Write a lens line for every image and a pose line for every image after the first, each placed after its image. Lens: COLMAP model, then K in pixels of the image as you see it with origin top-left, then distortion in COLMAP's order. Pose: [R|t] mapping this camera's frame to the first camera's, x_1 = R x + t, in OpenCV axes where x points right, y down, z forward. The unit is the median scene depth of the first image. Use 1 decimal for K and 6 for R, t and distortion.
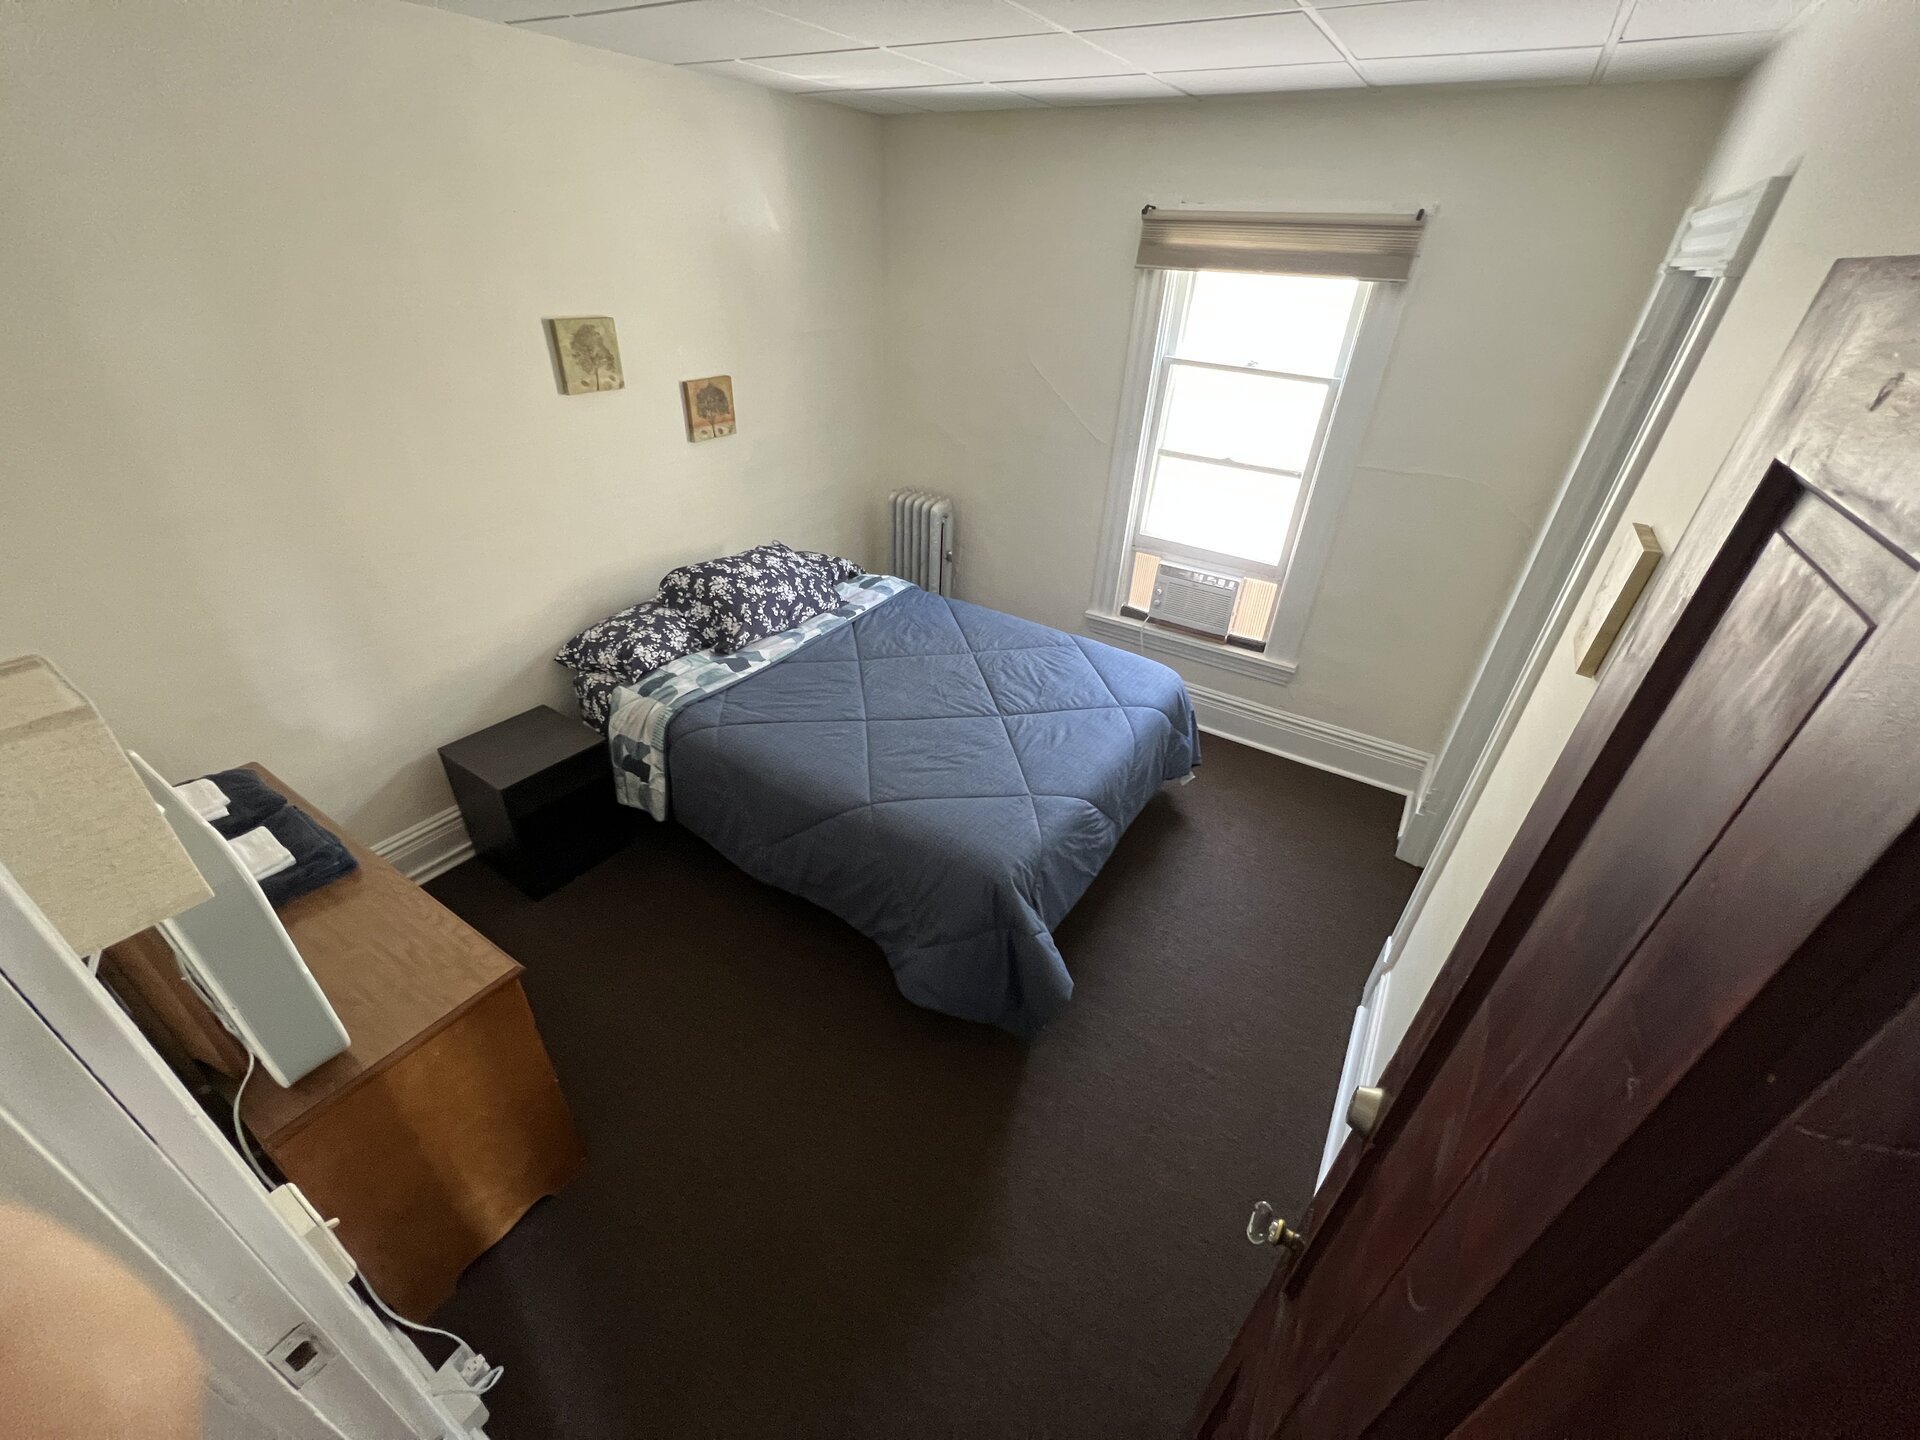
lens RADIAL K [[754.0, 0, 960.0], [0, 754.0, 720.0], [0, 0, 1]] dist [0.000574, 0.000086]
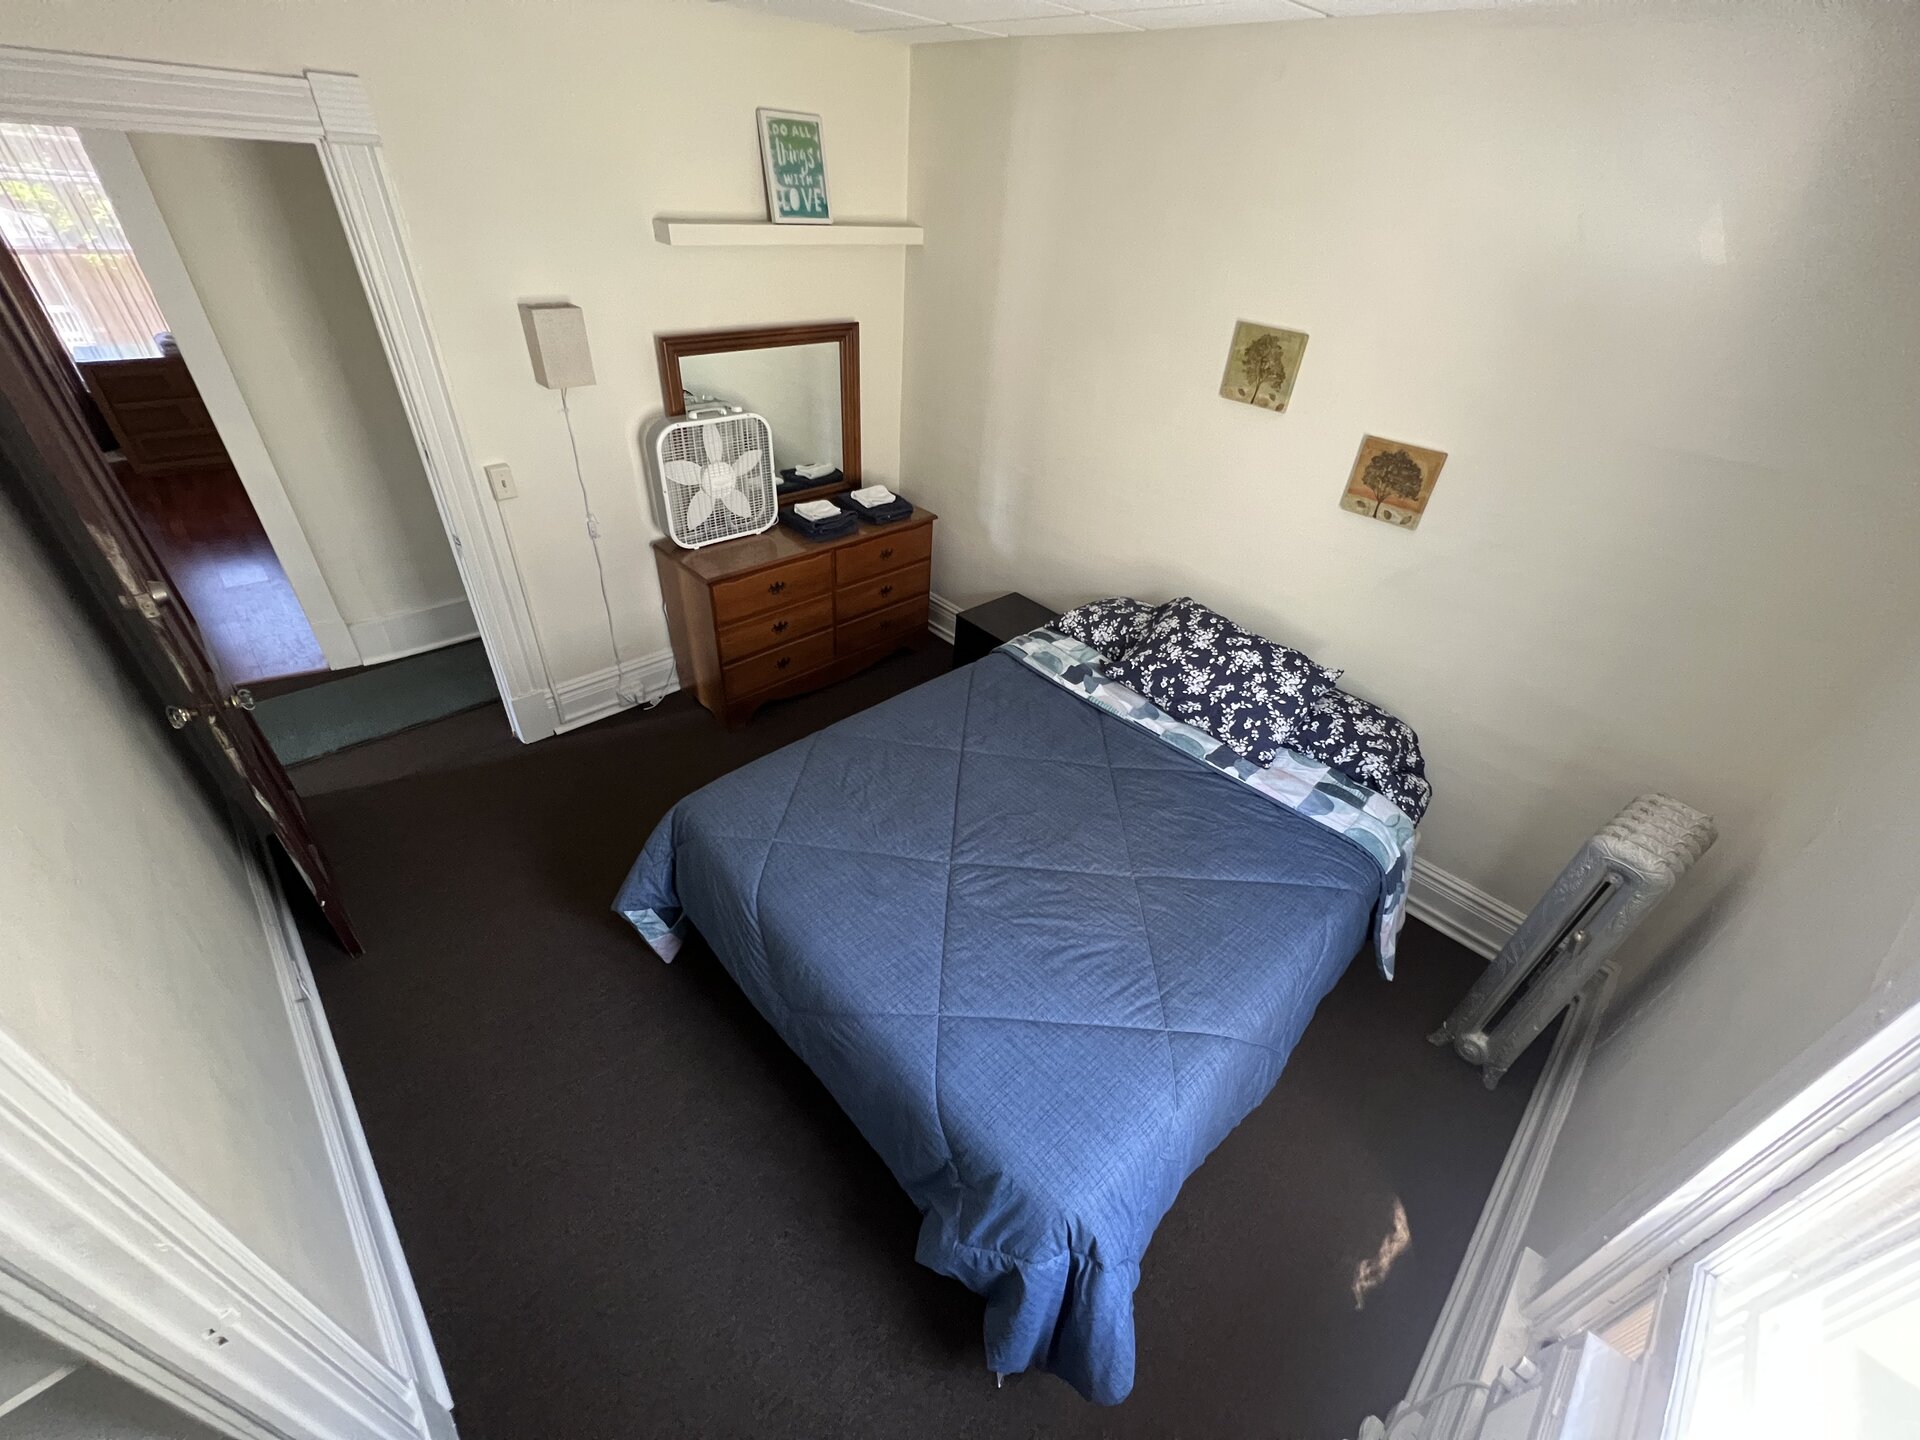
lens RADIAL K [[782.4, 0, 960.0], [0, 782.4, 720.0], [0, 0, 1]] dist [-0.000274, -0.000043]
pose [[-0.230990, 0.499011, -0.835243, 0.546478], [-0.591460, 0.609610, 0.527779, -0.440002], [0.772540, 0.615925, 0.154331, 0.719608]]
